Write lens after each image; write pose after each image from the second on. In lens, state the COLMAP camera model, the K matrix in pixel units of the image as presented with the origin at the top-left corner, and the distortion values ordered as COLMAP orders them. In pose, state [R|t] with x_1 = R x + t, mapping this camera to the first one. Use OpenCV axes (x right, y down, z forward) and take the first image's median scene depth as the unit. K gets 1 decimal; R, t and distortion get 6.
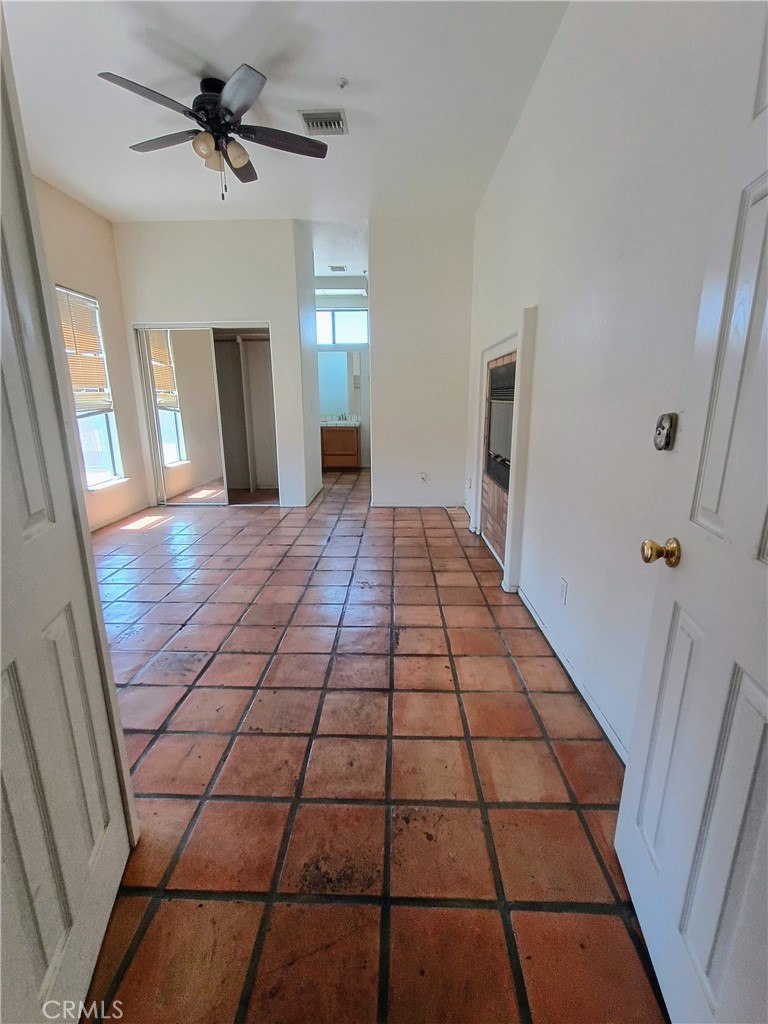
lens RADIAL K [[467.5, 0, 382.6], [0, 467.5, 514.1], [0, 0, 1]] dist [0.019160, 0.000970]
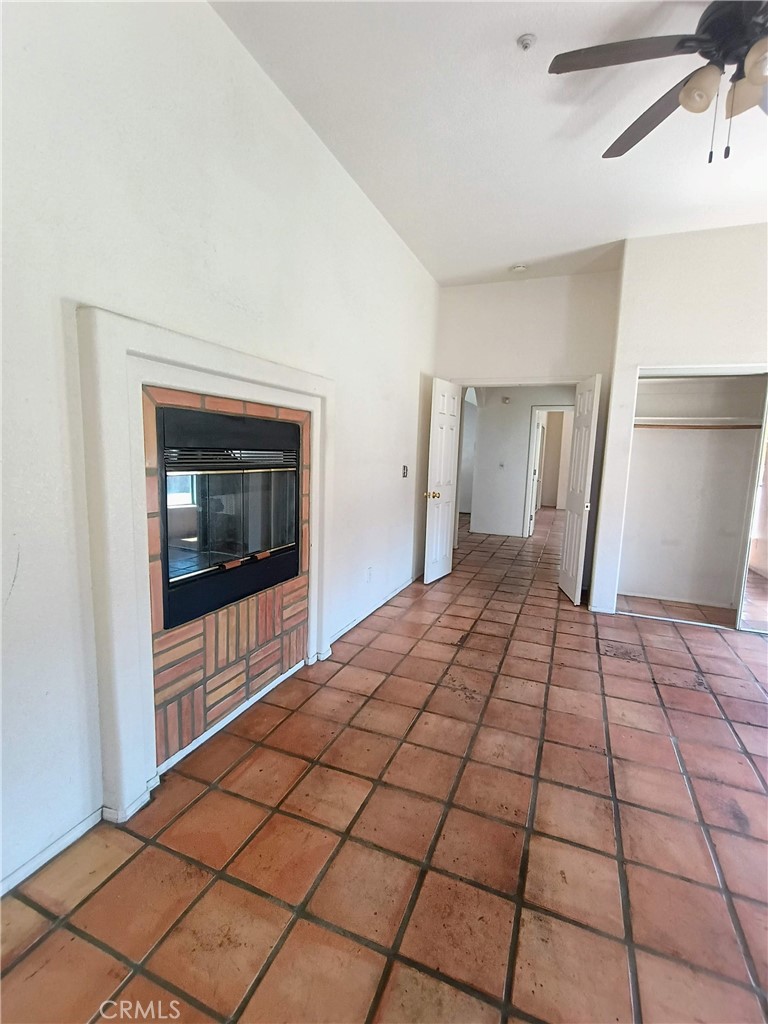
lens RADIAL K [[467.5, 0, 384.3], [0, 467.5, 512.4], [0, 0, 1]] dist [0.019160, 0.000970]
pose [[-0.934907, -0.073530, 0.347191, -0.226183], [0.057678, 0.933813, 0.353082, -0.626056], [-0.350173, 0.350124, -0.868787, 2.347183]]
